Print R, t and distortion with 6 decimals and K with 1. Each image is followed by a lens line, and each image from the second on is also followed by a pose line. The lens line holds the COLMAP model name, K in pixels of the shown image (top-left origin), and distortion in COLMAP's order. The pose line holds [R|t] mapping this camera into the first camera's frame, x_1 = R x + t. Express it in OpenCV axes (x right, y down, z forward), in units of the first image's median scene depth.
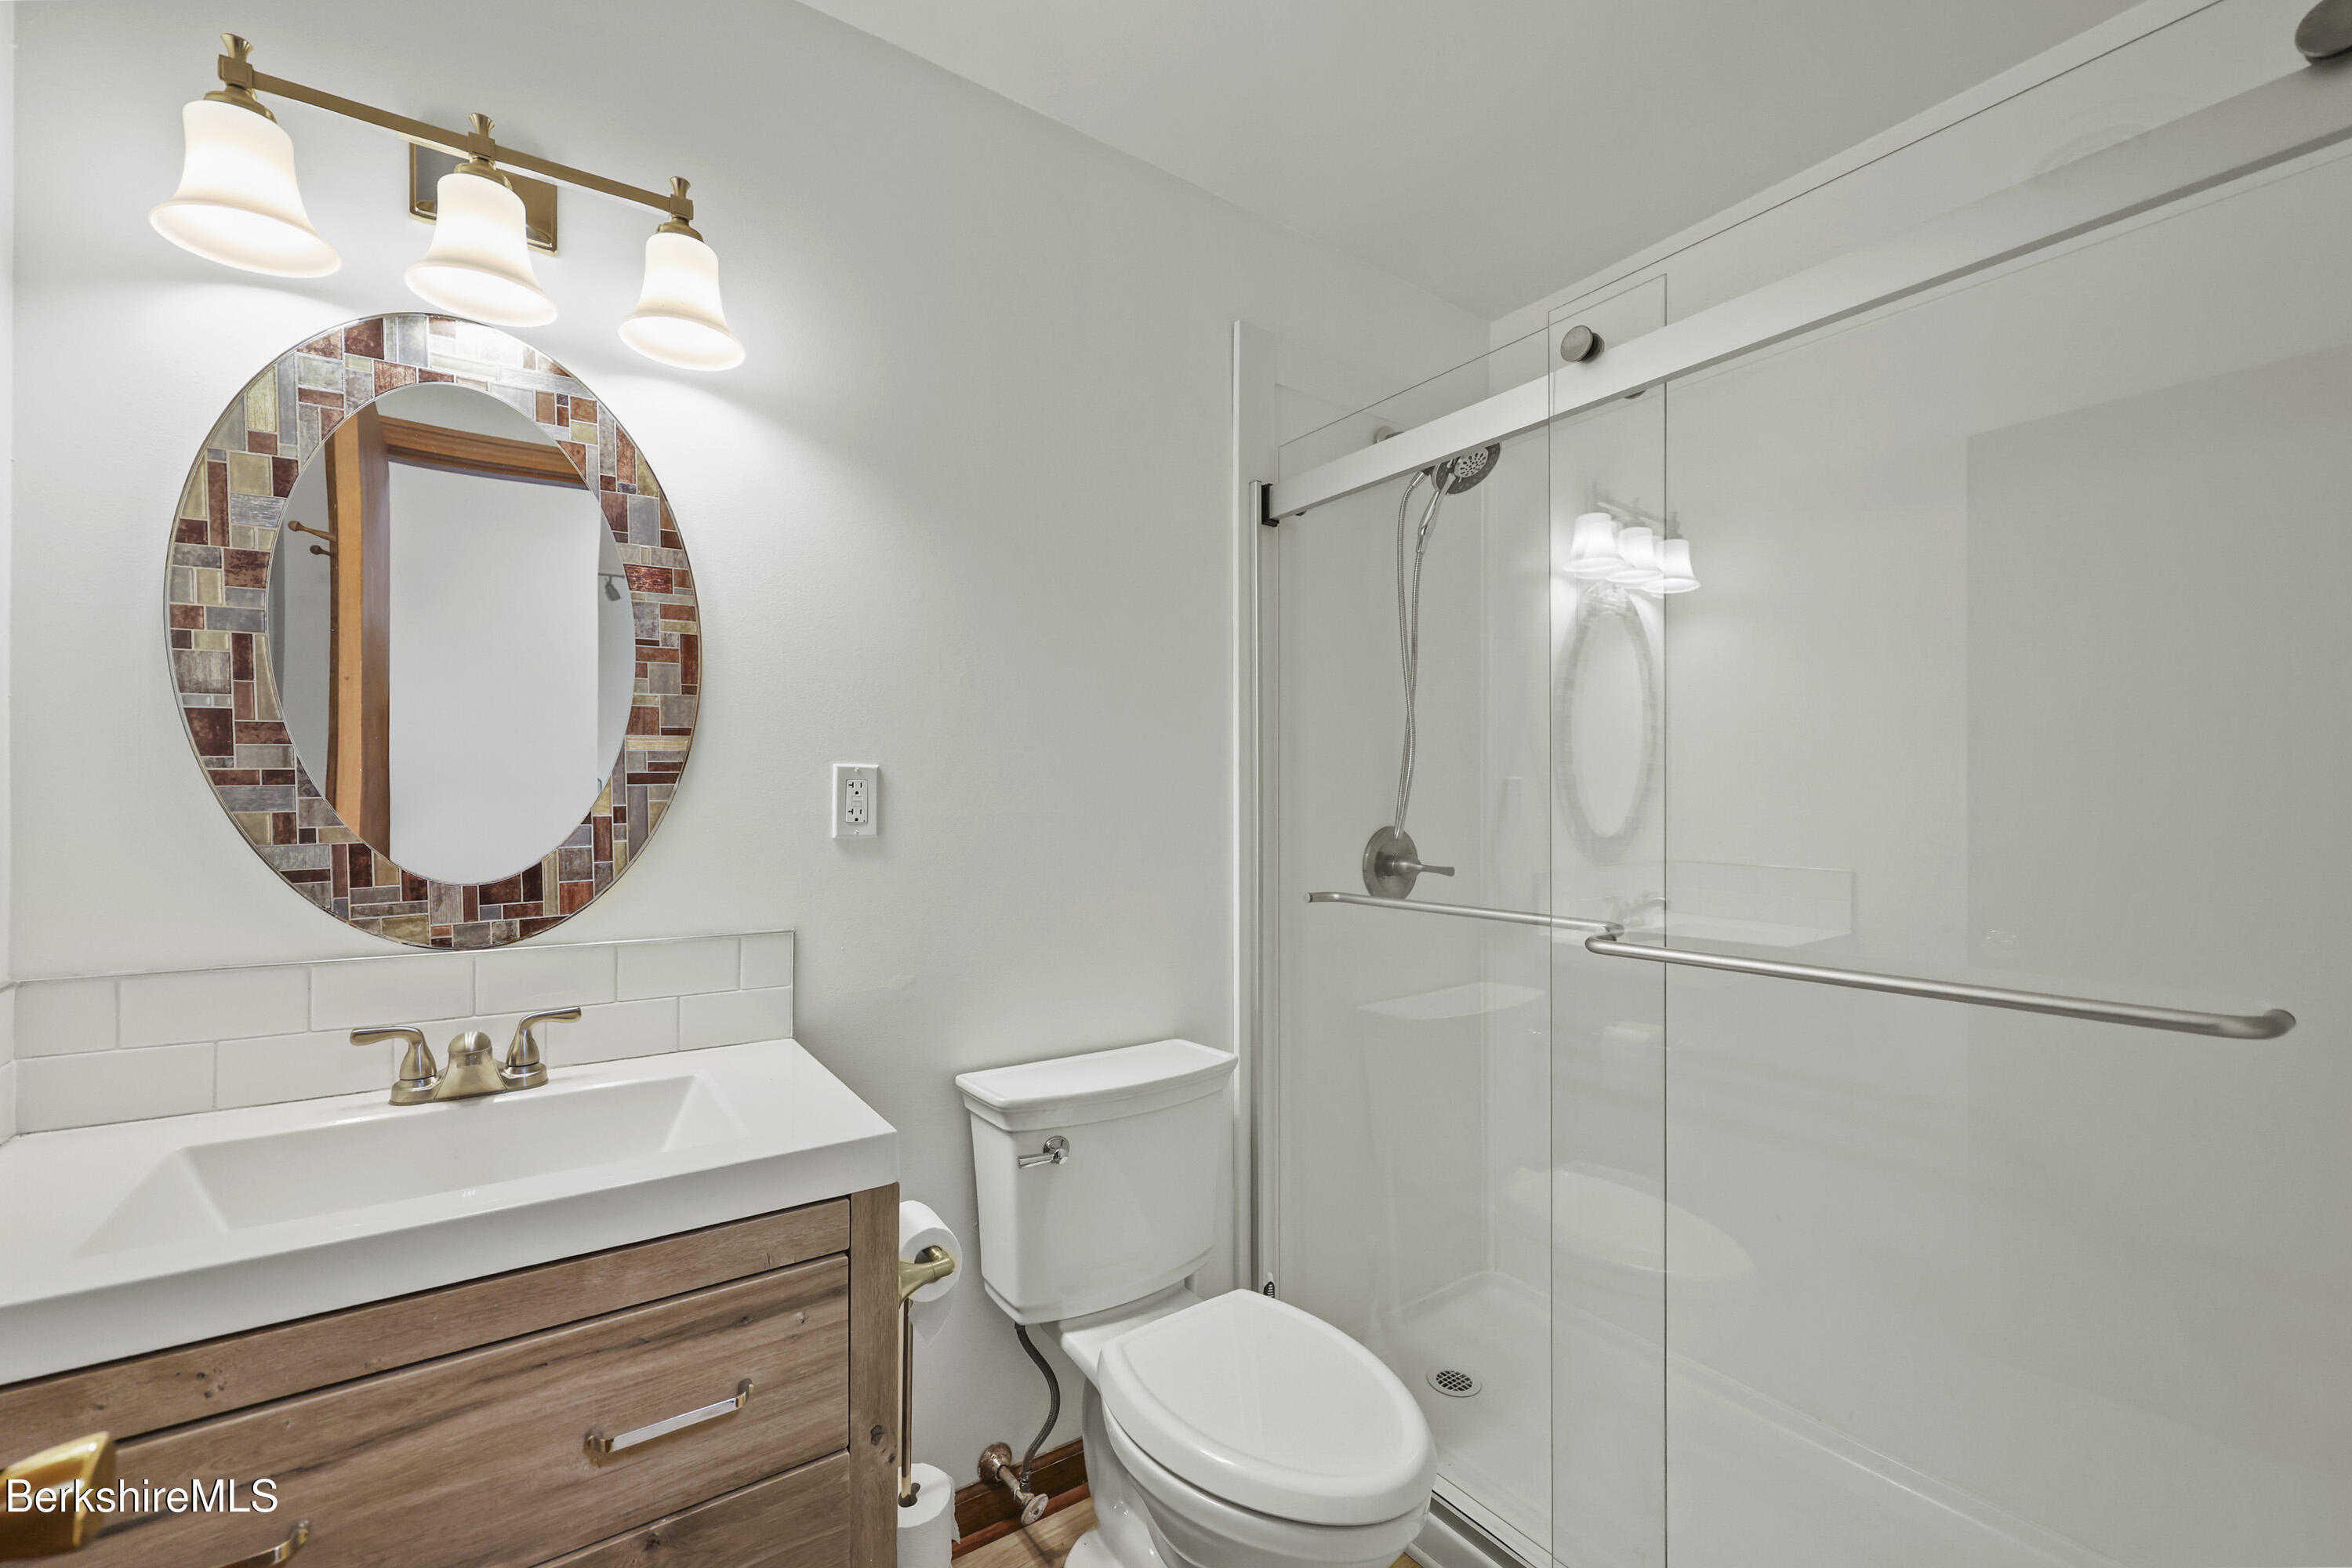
lens RADIAL K [[948.2, 0, 1178.8], [0, 948.2, 815.0], [0, 0, 1]] dist [-0.003133, 0.000475]
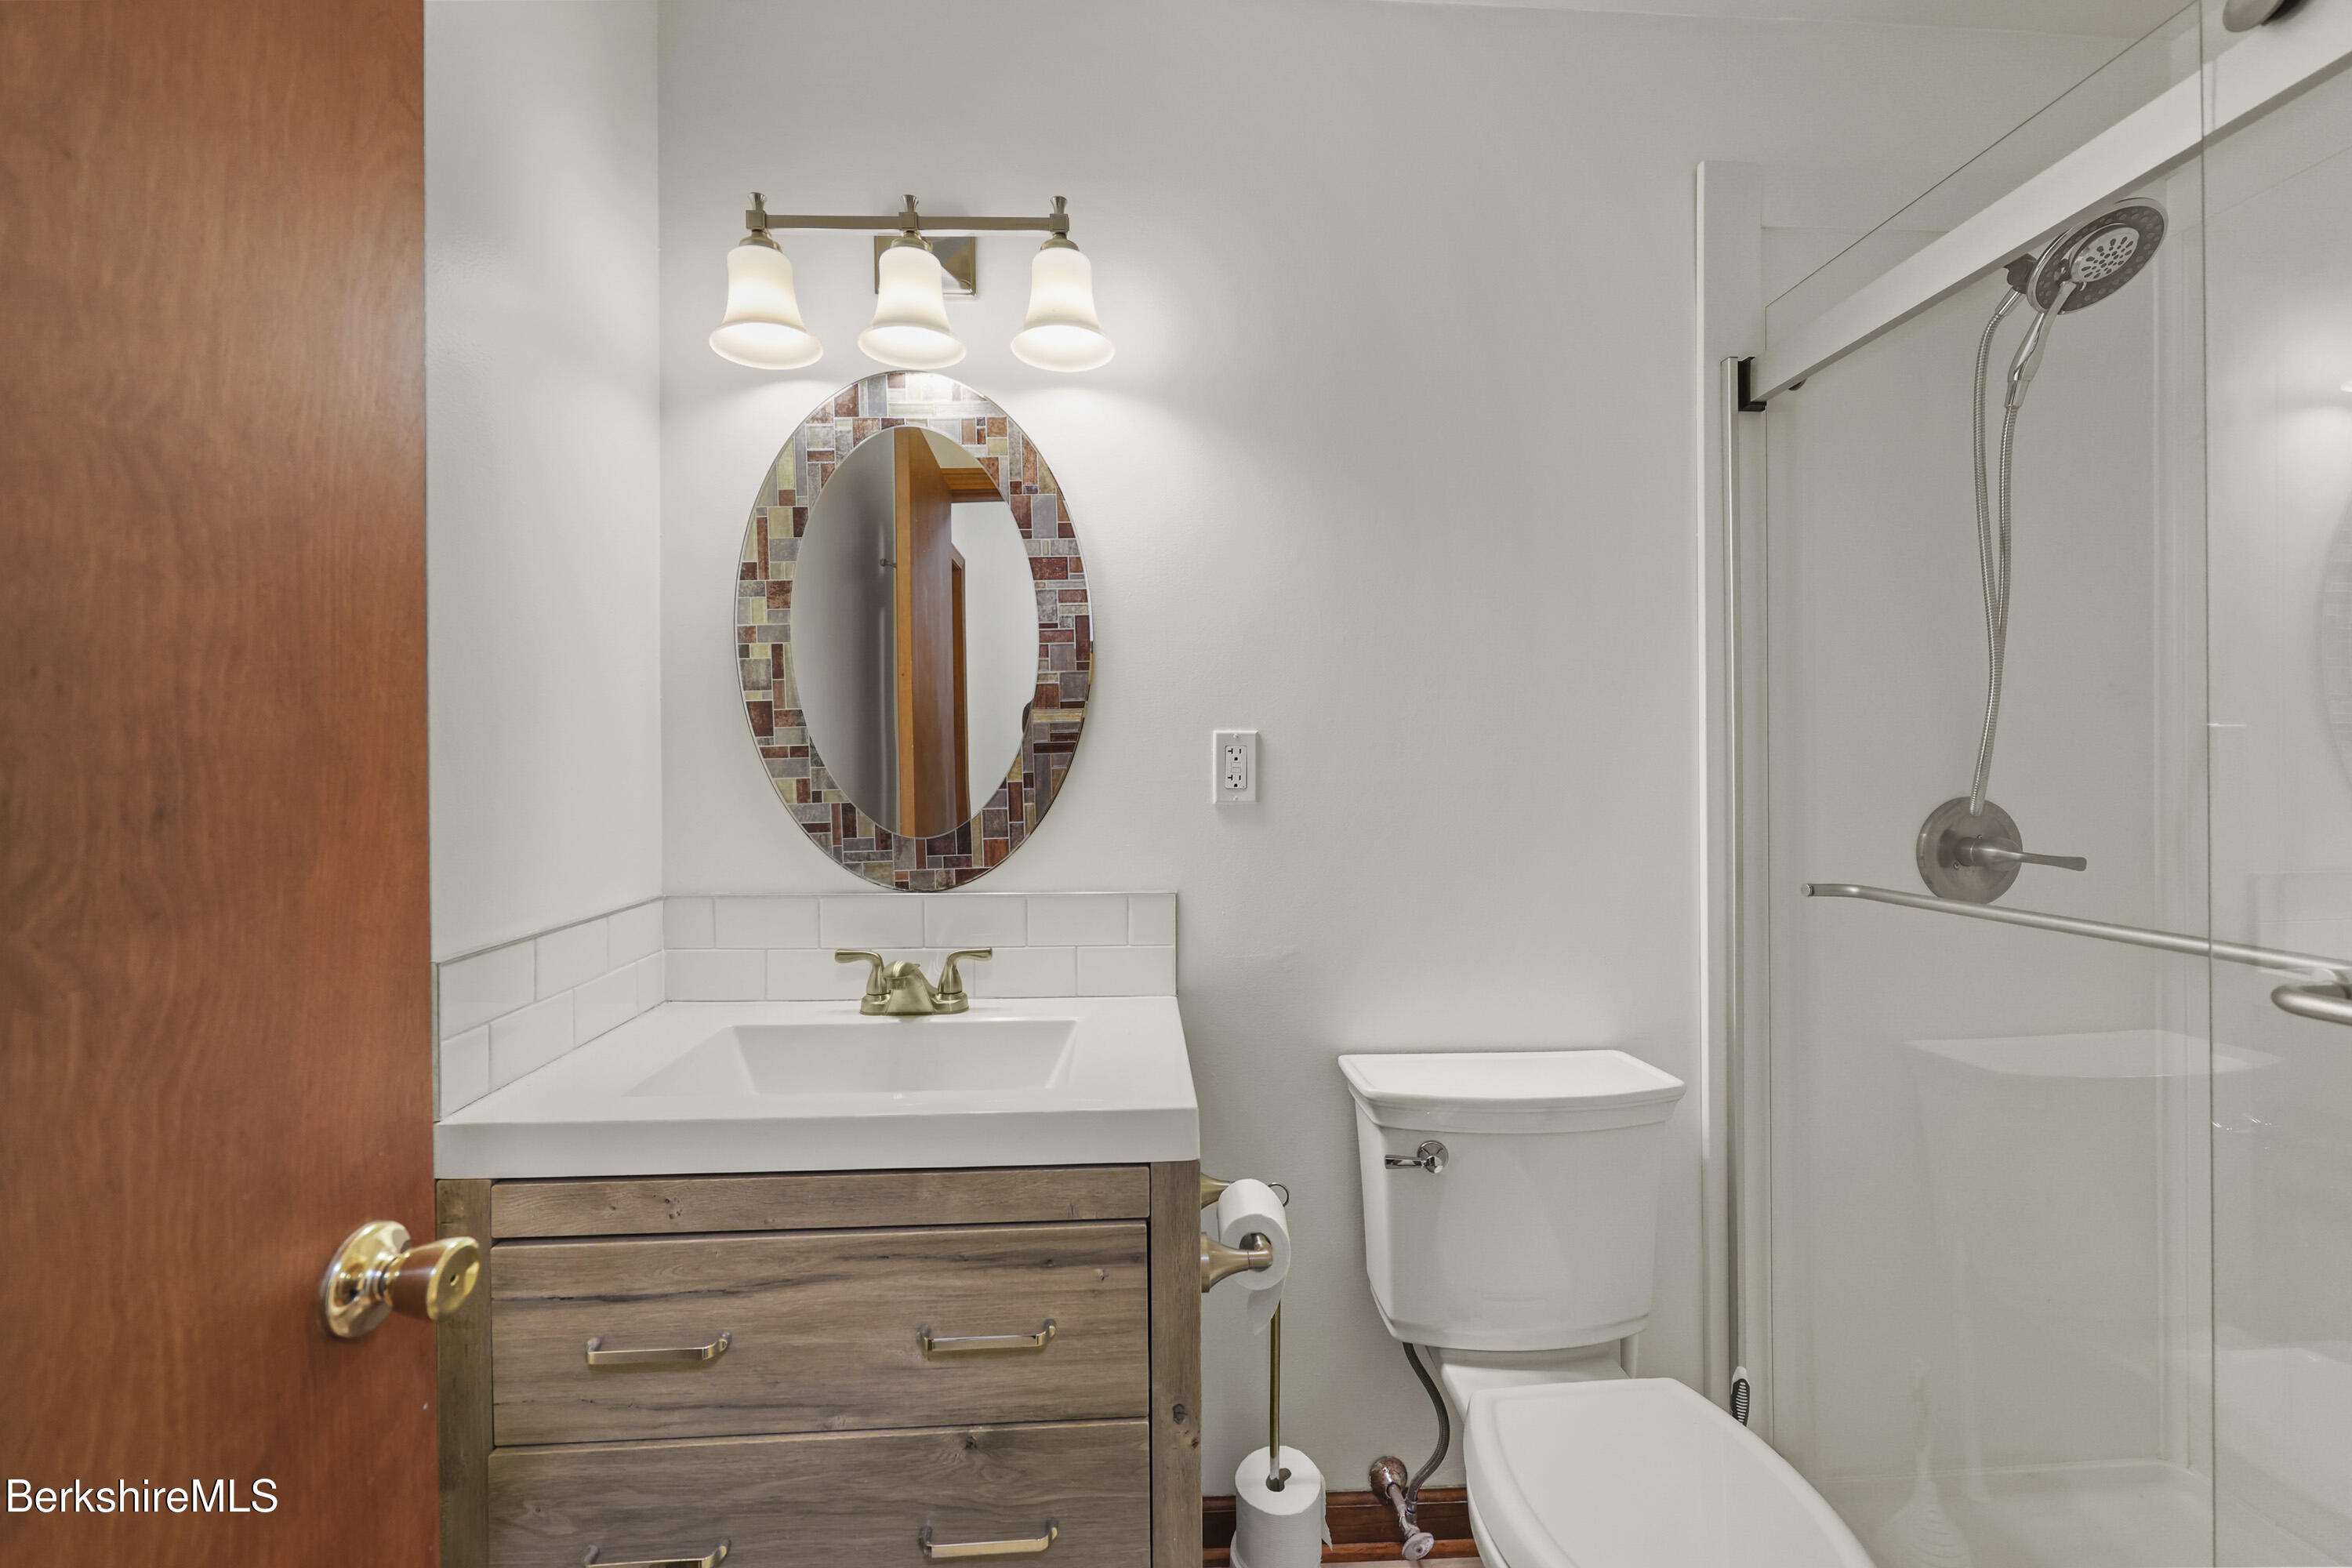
lens RADIAL K [[948.2, 0, 1168.4], [0, 948.2, 784.3], [0, 0, 1]] dist [-0.003133, 0.000475]
pose [[0.852967, 0.001631, -0.521963, 0.149207], [-0.000600, 0.999998, 0.002143, 0.001706], [0.521965, -0.001515, 0.852965, 0.131570]]
